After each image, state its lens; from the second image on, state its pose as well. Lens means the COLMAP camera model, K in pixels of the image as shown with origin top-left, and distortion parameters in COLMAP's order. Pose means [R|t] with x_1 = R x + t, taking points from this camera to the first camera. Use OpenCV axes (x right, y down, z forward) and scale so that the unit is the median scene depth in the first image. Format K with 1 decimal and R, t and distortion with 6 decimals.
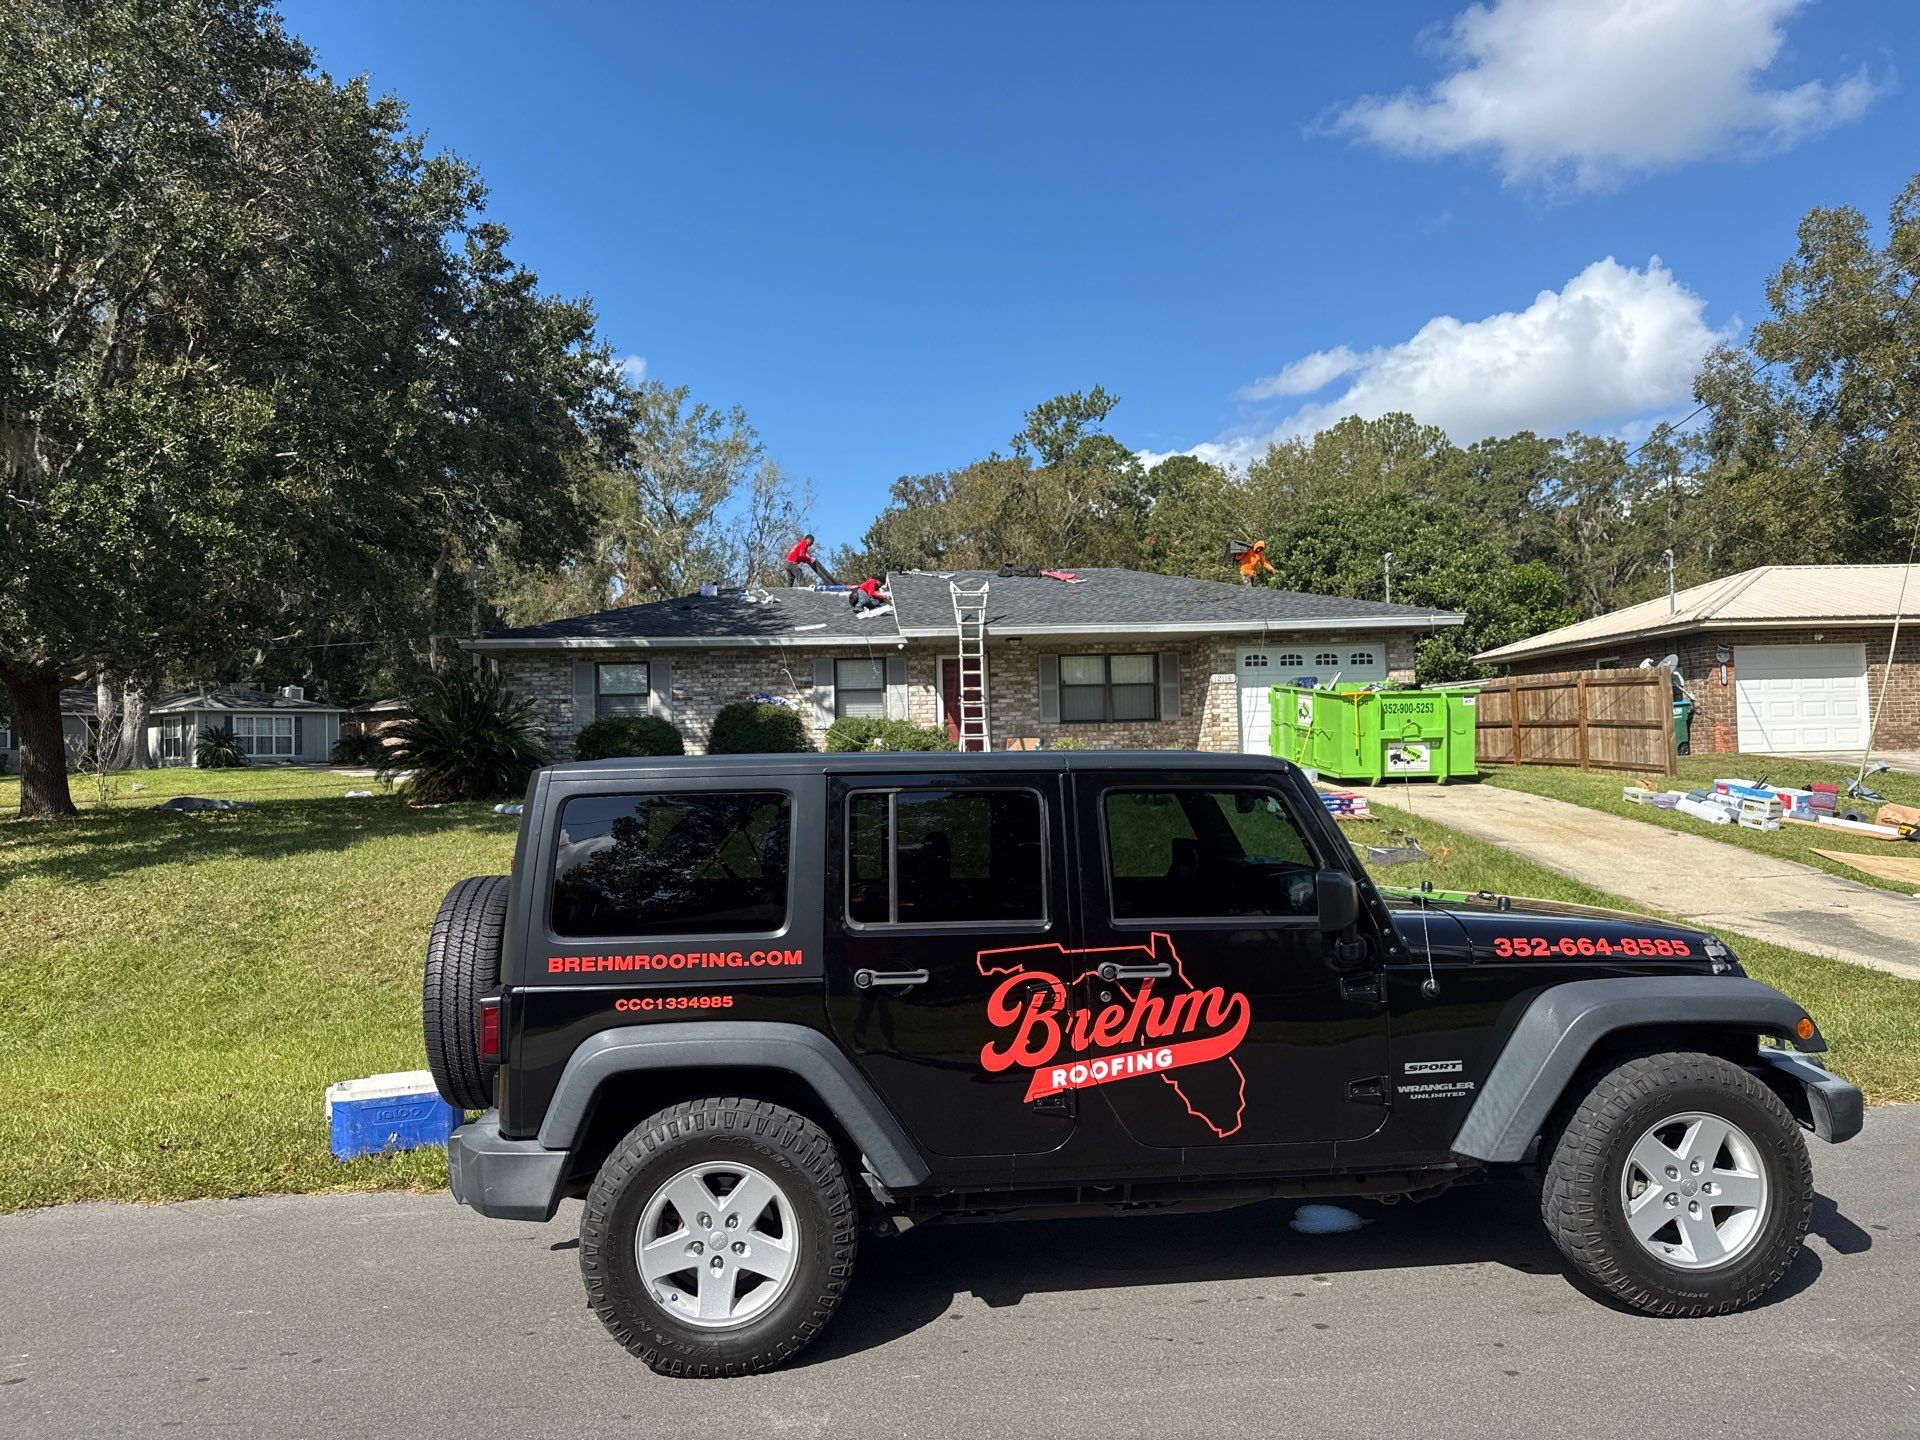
lens RADIAL K [[1447.5, 0, 960.0], [0, 1447.5, 720.0], [0, 0, 1]] dist [0.053325, -0.052208]
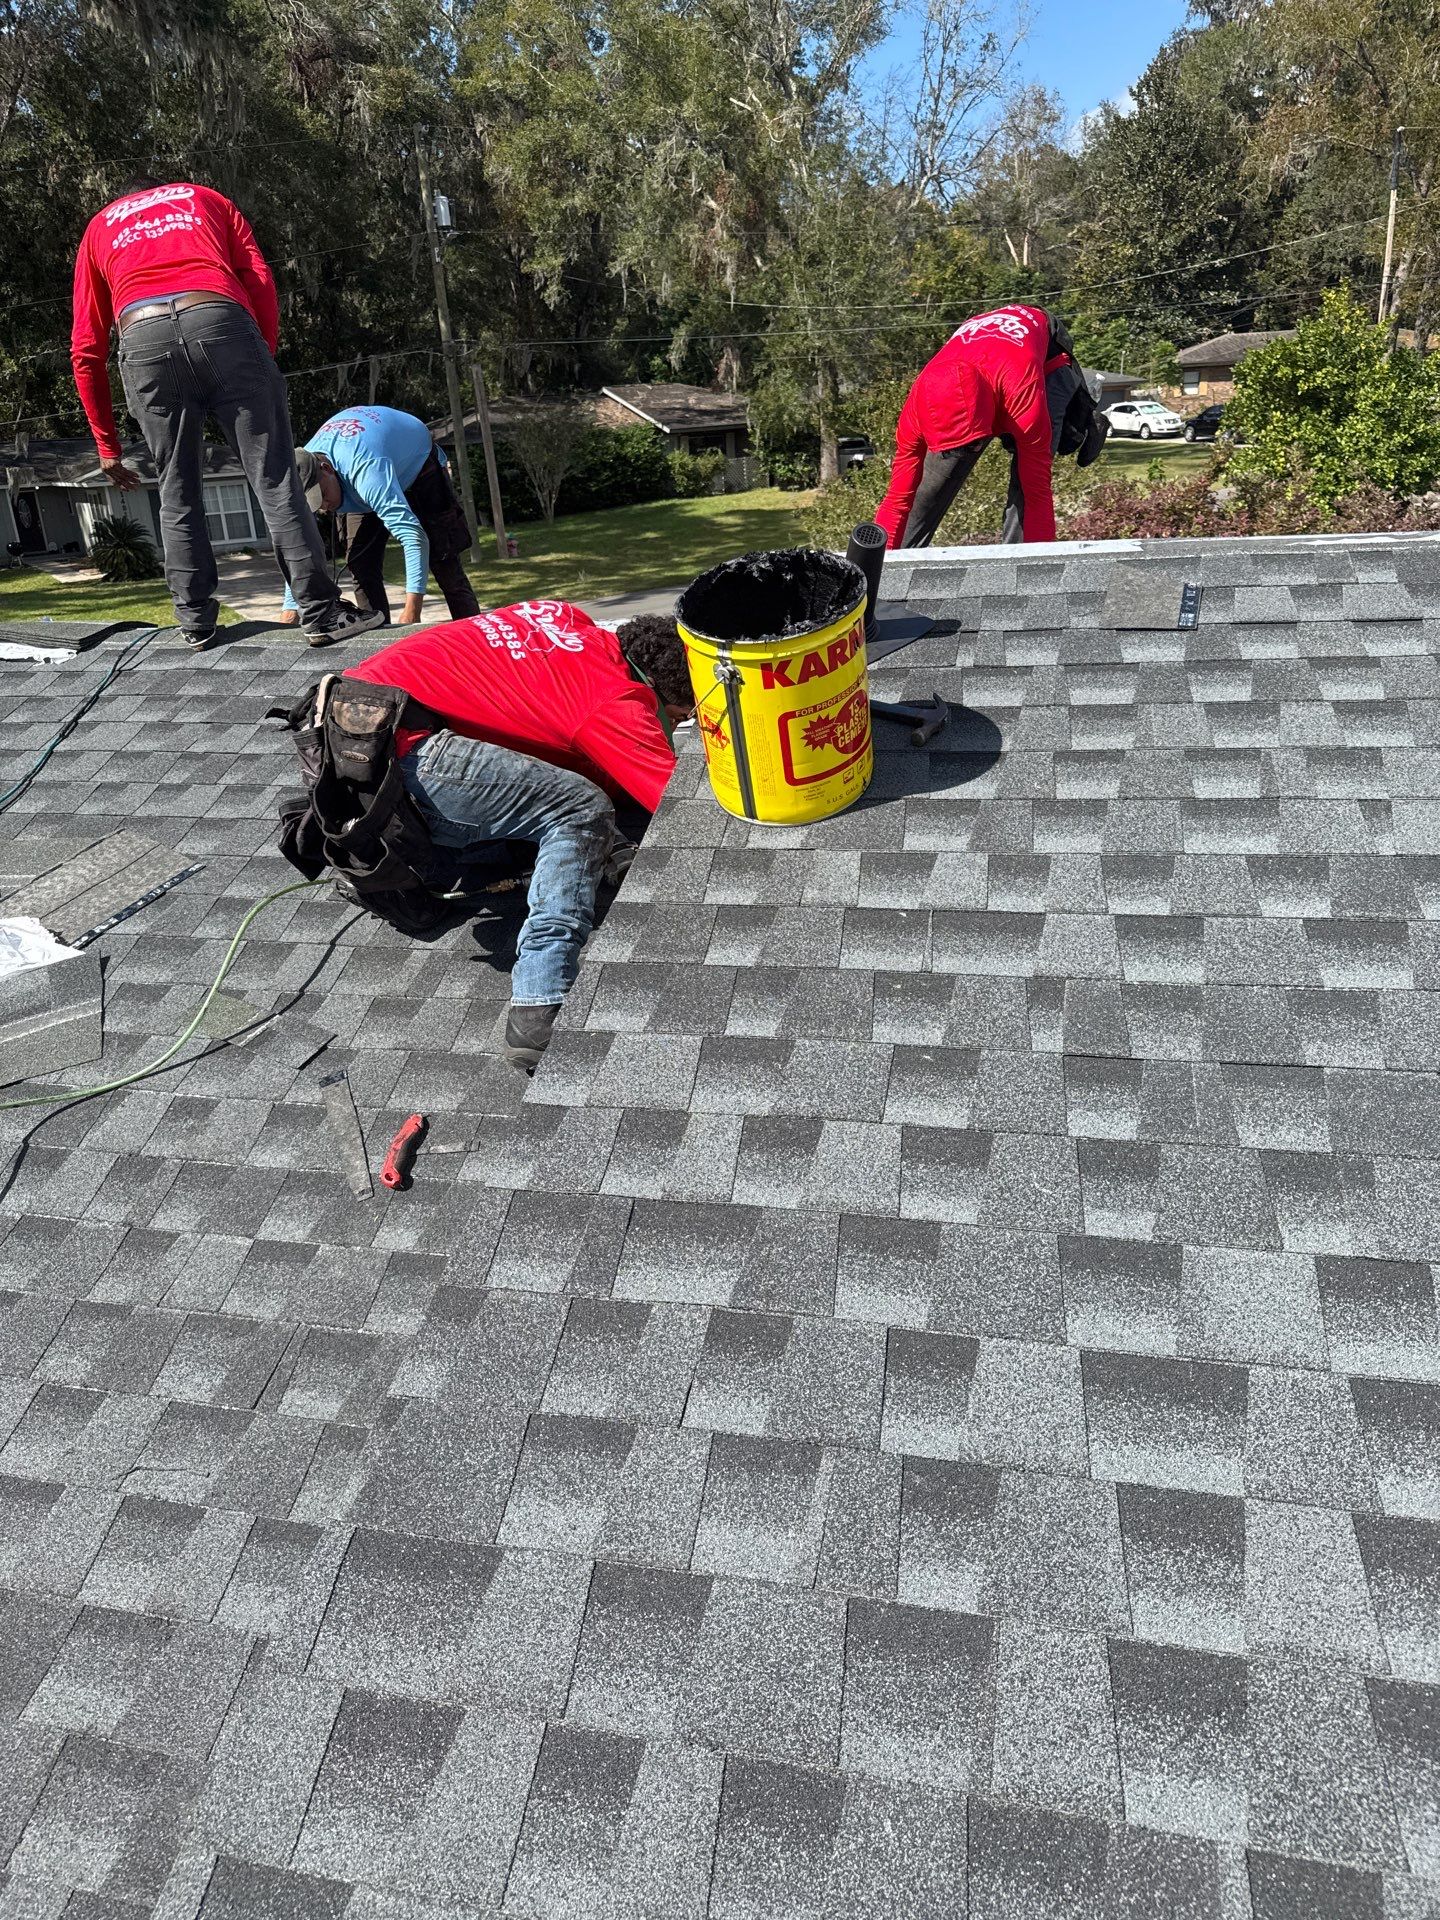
lens RADIAL K [[1447.5, 0, 720.0], [0, 1447.5, 960.0], [0, 0, 1]] dist [0.053325, -0.052208]
pose [[0.944940, 0.081574, -0.316914, -0.007471], [0.050171, 0.920871, 0.386627, -0.134318], [0.323376, -0.381239, 0.866075, 1.028159]]
